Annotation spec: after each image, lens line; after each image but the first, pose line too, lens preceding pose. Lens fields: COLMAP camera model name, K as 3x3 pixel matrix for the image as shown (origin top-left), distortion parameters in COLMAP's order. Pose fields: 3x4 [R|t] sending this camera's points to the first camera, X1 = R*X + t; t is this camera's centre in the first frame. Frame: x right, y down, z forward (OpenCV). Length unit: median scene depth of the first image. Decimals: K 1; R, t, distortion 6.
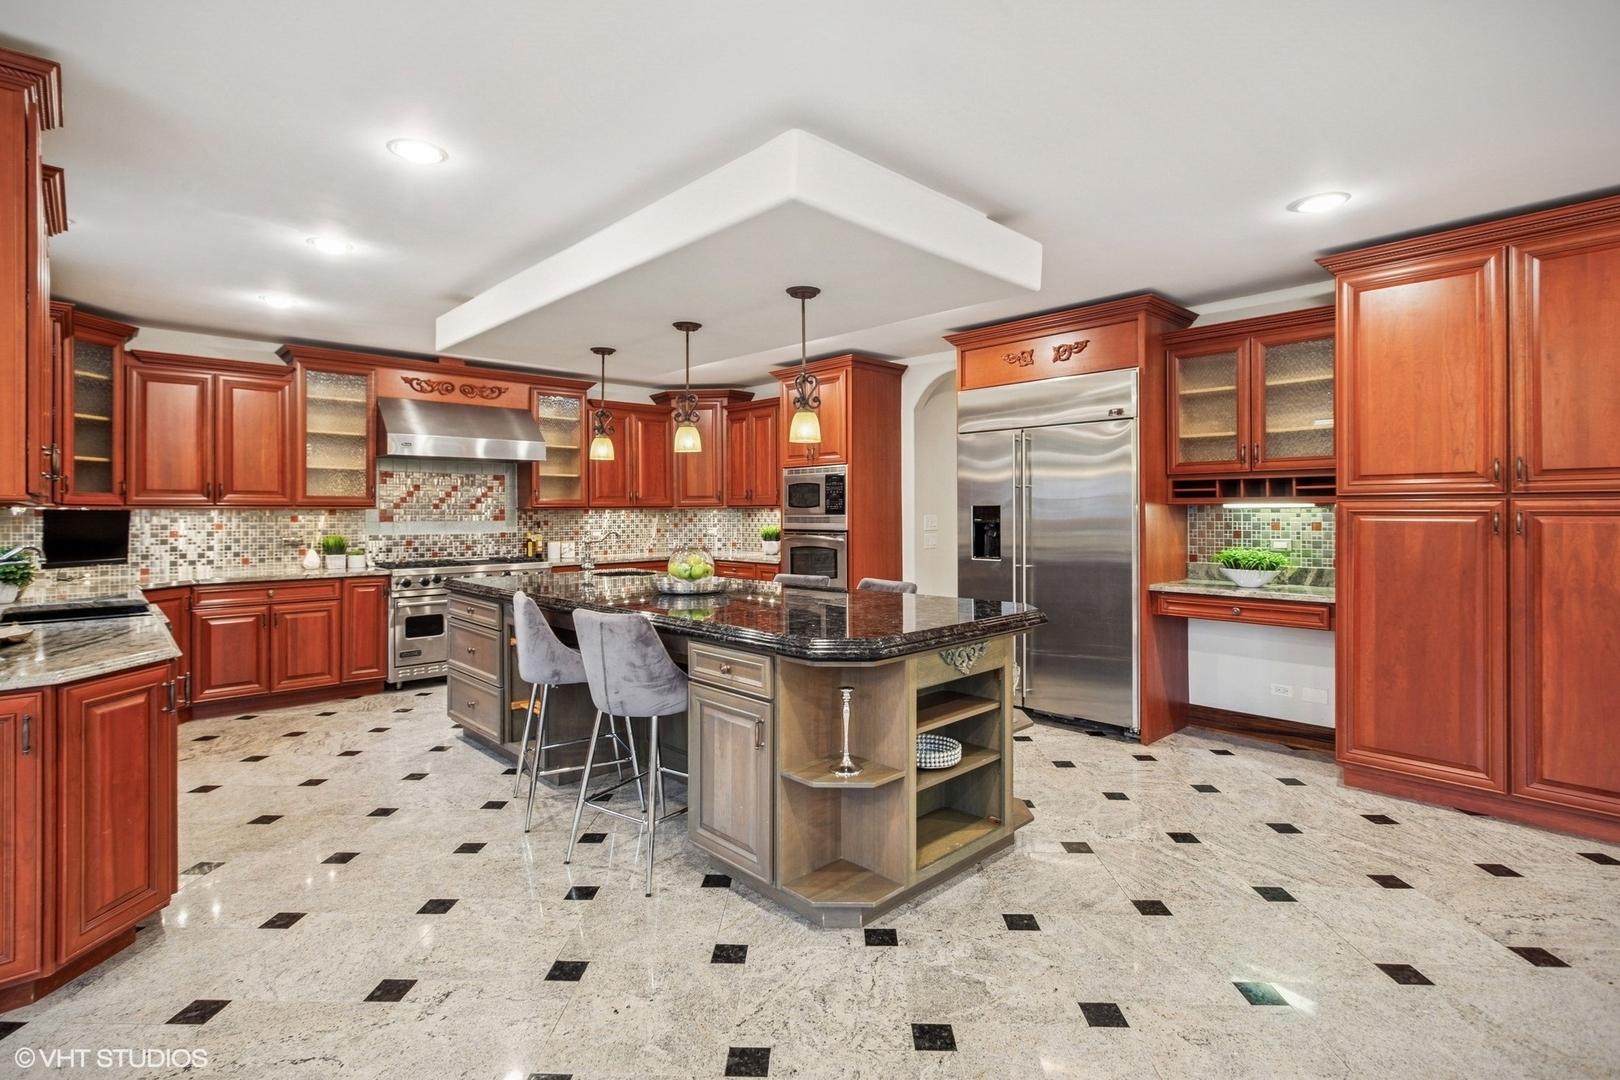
lens RADIAL K [[770.7, 0, 799.3], [0, 770.7, 511.7], [0, 0, 1]] dist [-0.001978, 0.000239]
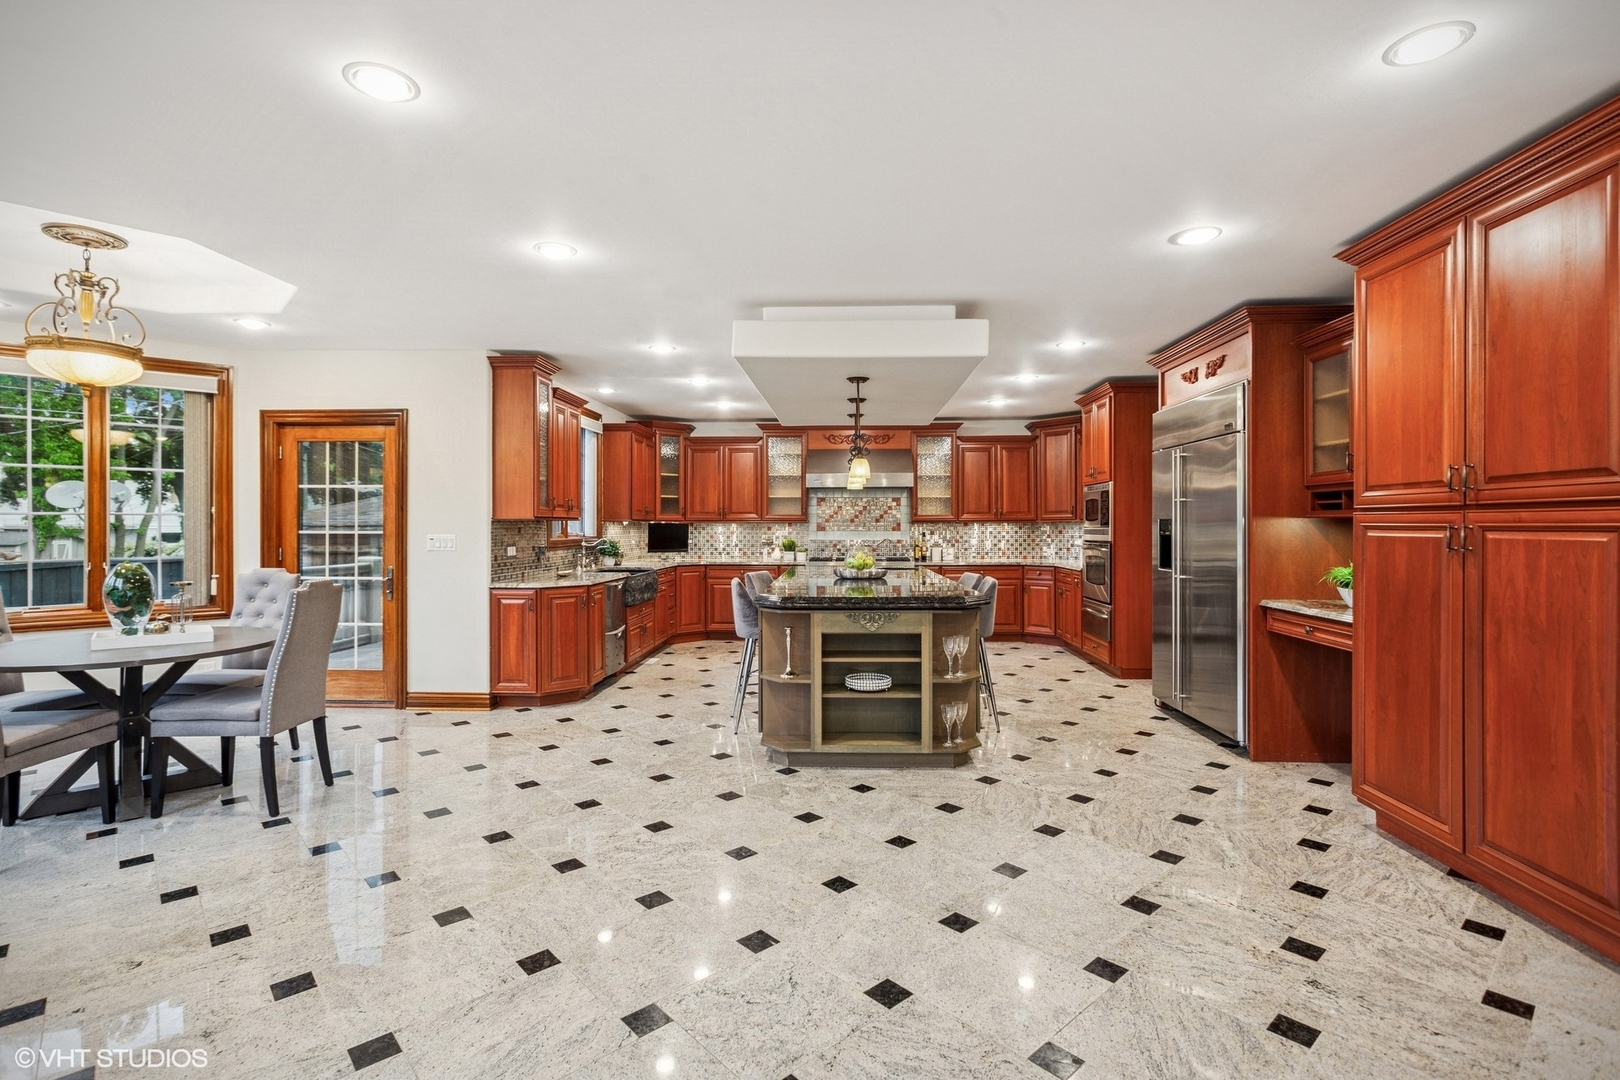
lens RADIAL K [[762.4, 0, 819.2], [0, 762.4, 527.5], [0, 0, 1]] dist [-0.004256, -0.000271]
pose [[0.704667, 0.004624, -0.709523, 0.747846], [-0.001860, 0.999987, 0.004669, -0.000636], [0.709536, -0.001971, 0.704666, -0.082836]]
